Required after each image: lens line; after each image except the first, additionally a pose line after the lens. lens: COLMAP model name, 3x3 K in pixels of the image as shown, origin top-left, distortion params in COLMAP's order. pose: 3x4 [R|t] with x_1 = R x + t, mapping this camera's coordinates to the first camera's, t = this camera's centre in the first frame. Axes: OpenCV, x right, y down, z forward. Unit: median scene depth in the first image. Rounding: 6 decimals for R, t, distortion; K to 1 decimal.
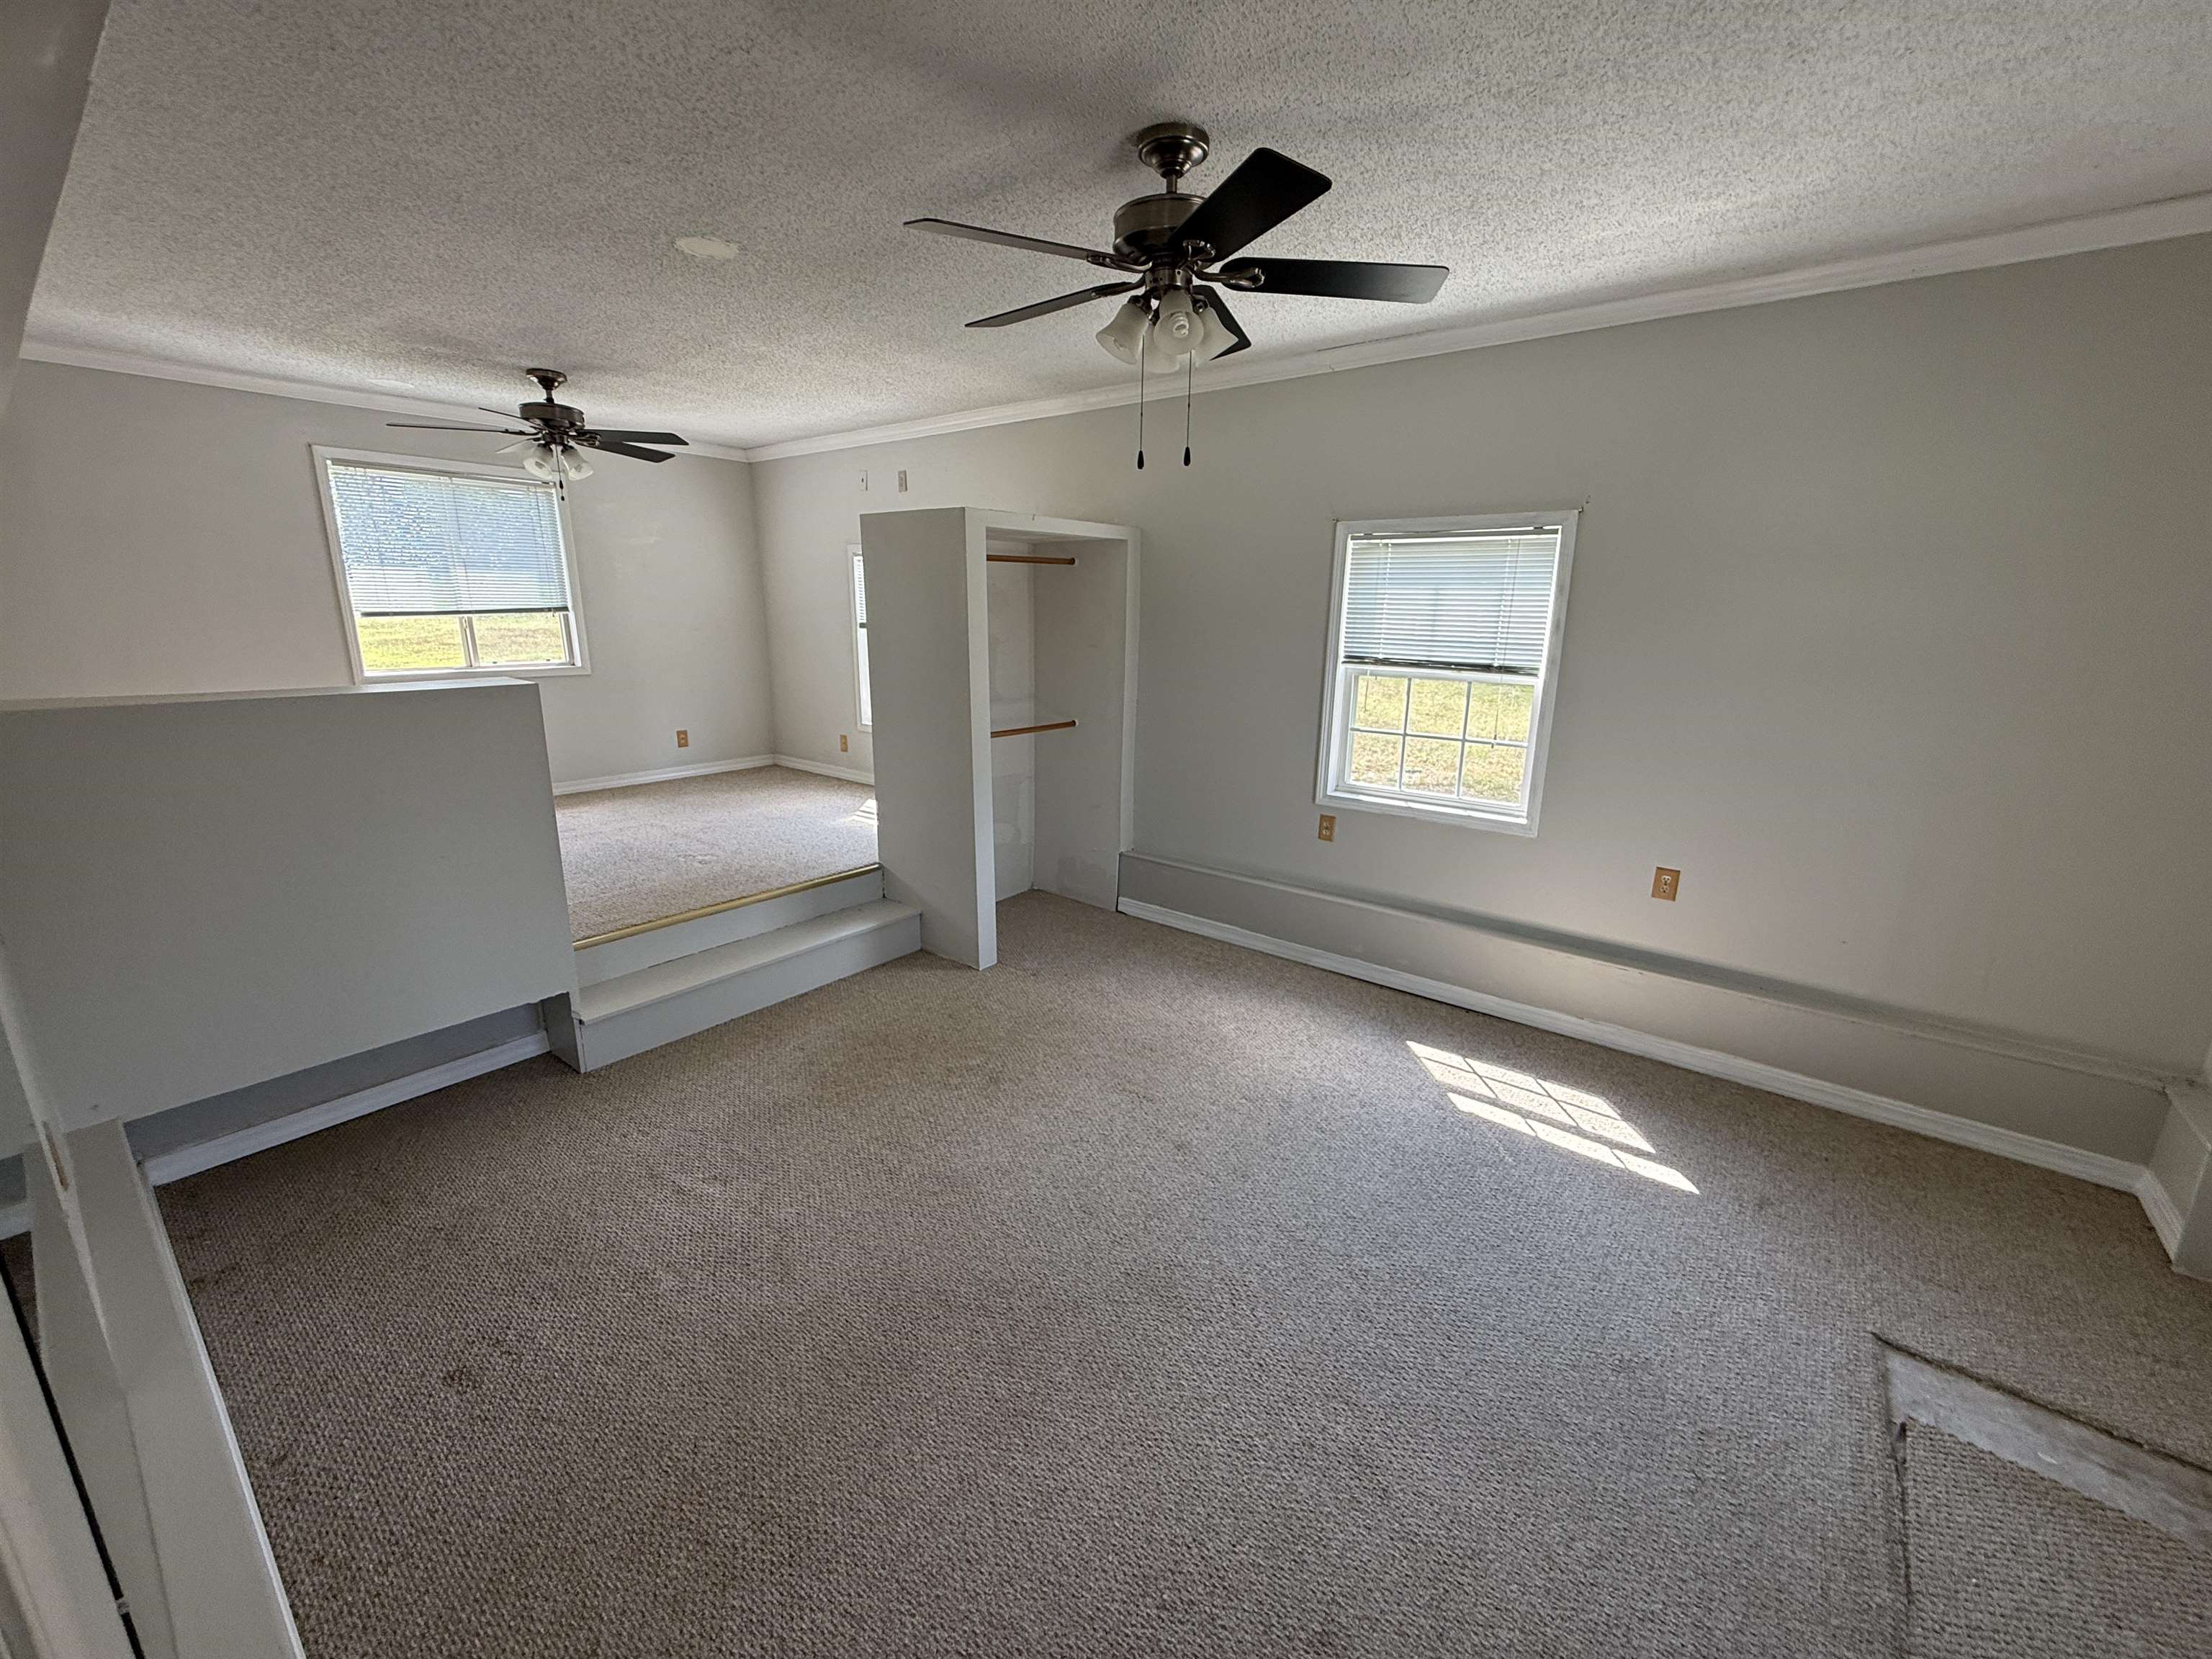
lens RADIAL K [[884.4, 0, 1099.8], [0, 884.4, 829.9], [0, 0, 1]] dist [0.008289, 0.000296]
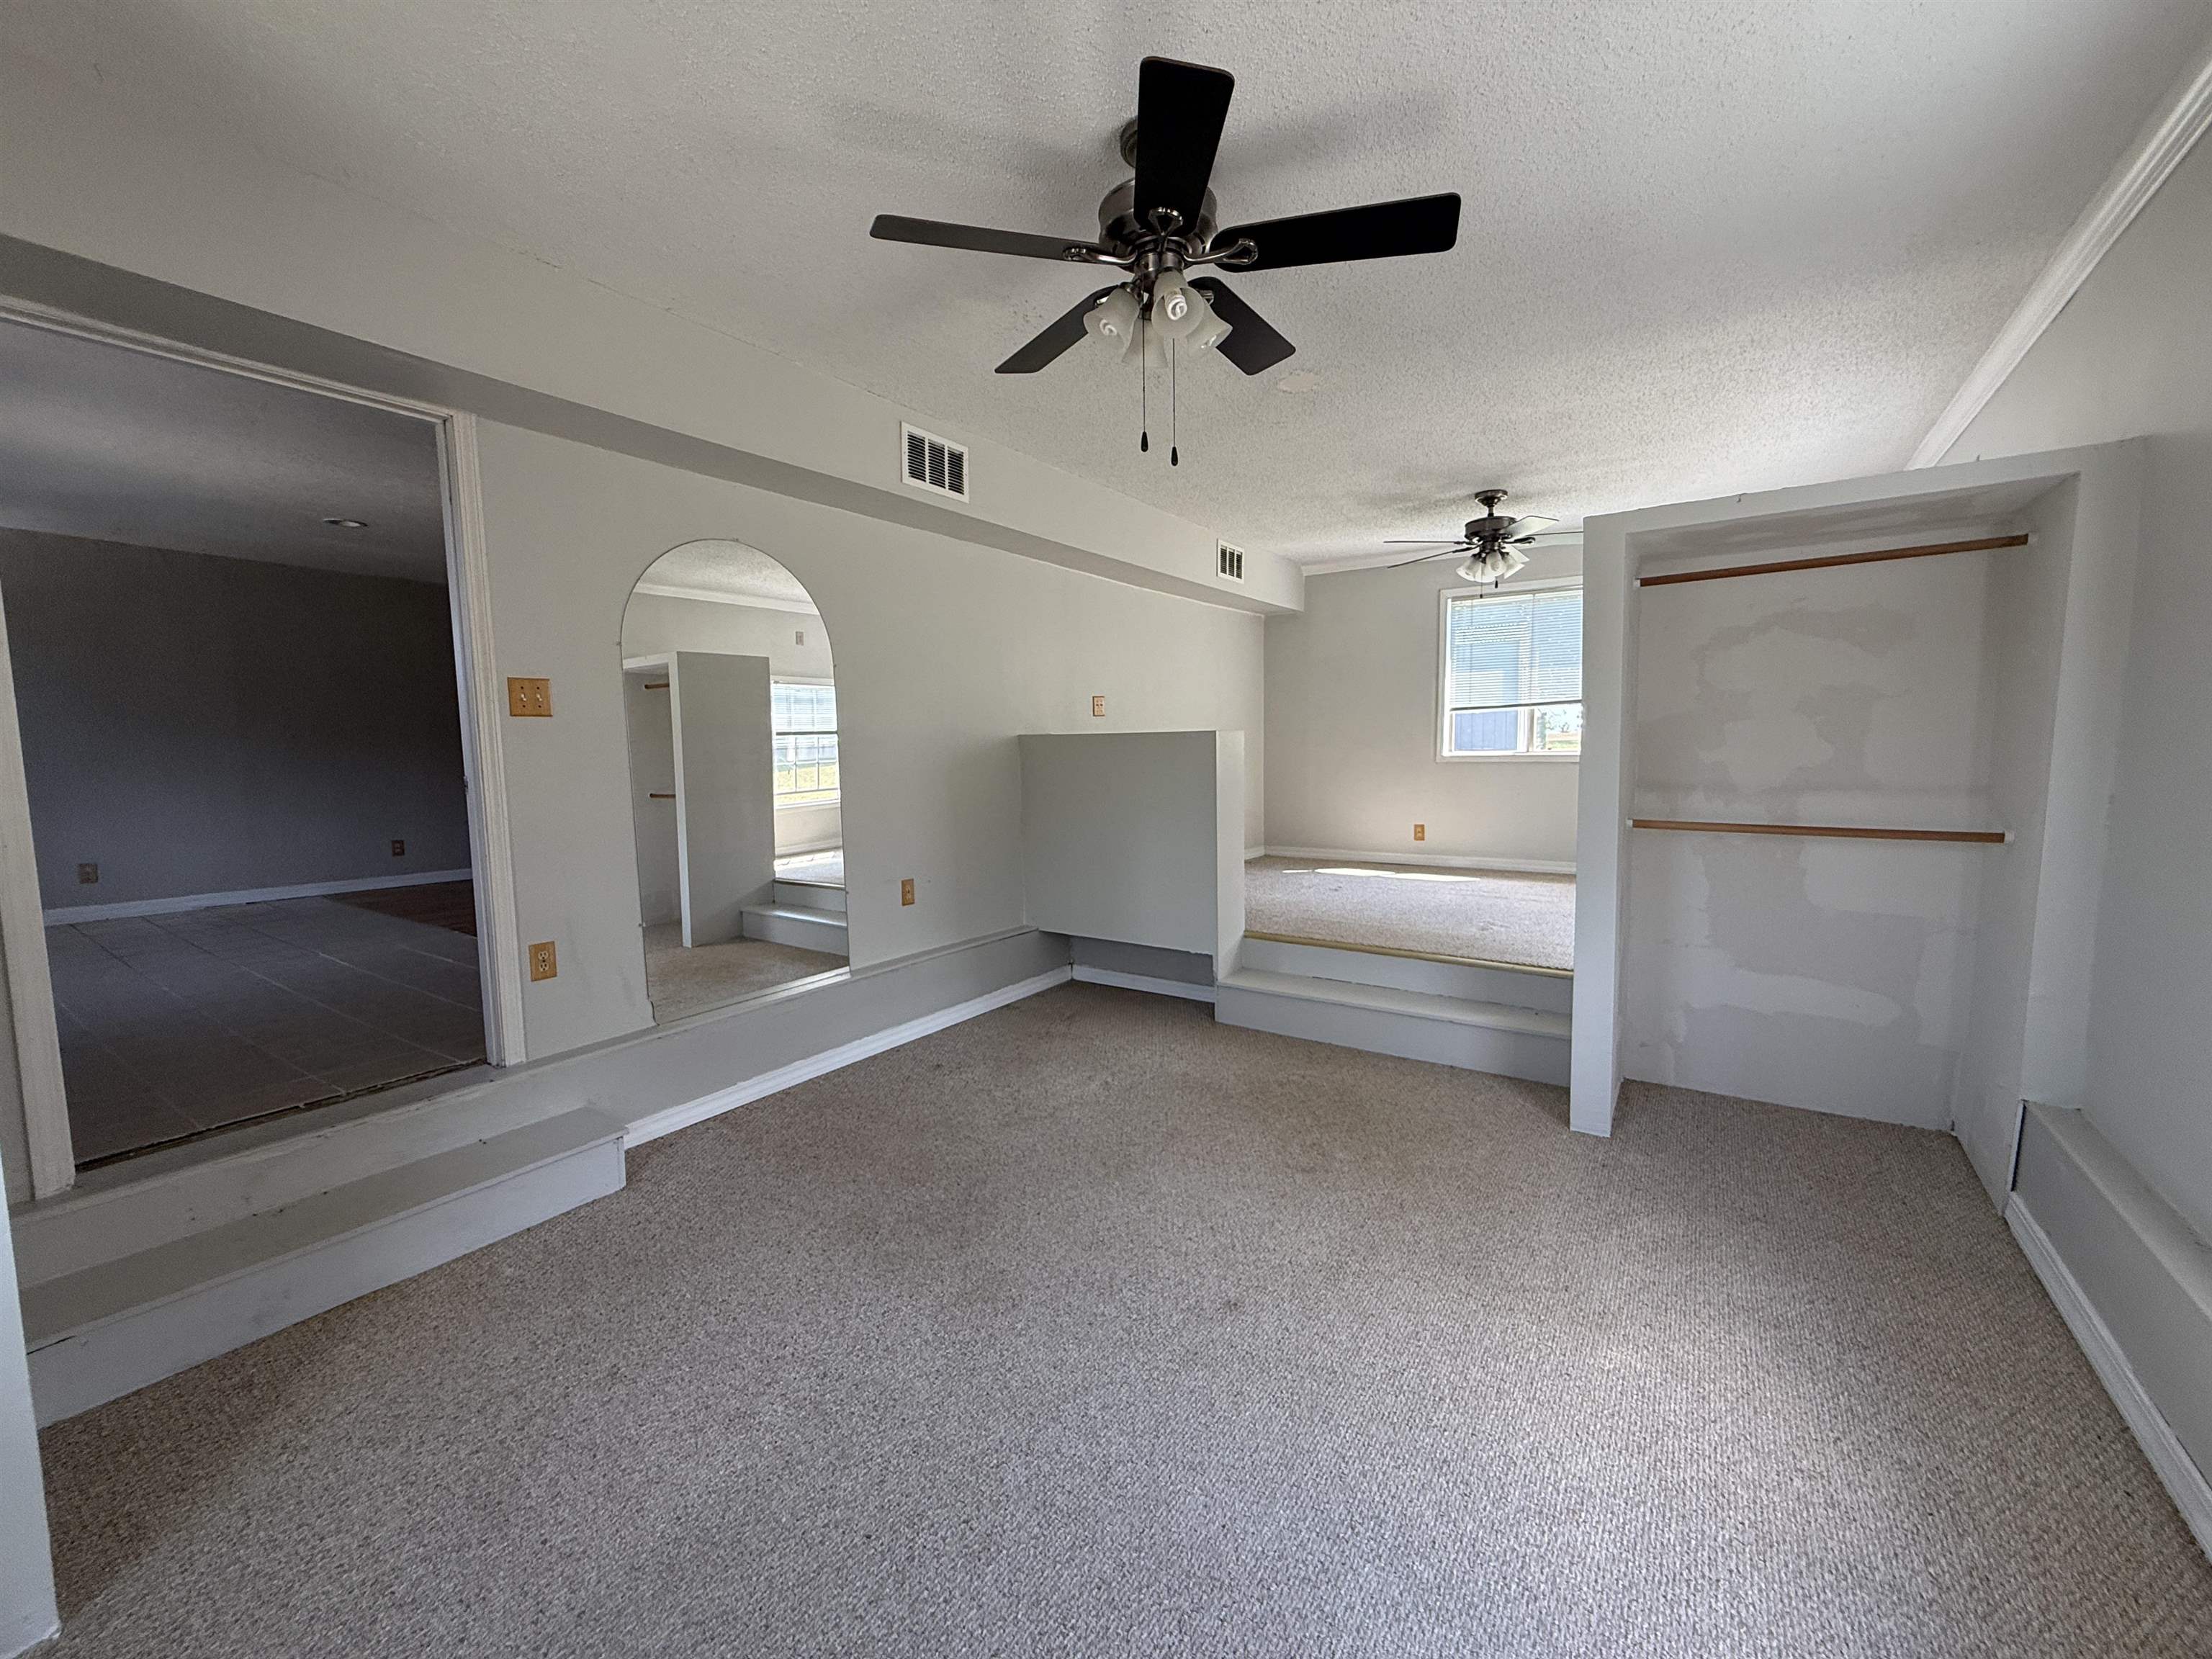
lens RADIAL K [[884.4, 0, 1099.8], [0, 884.4, 829.9], [0, 0, 1]] dist [0.008289, 0.000296]
pose [[0.074942, 0.085619, -0.993505, 0.546795], [-0.232239, 0.970409, 0.066110, -0.041017], [0.969767, 0.225776, 0.092608, 0.499166]]
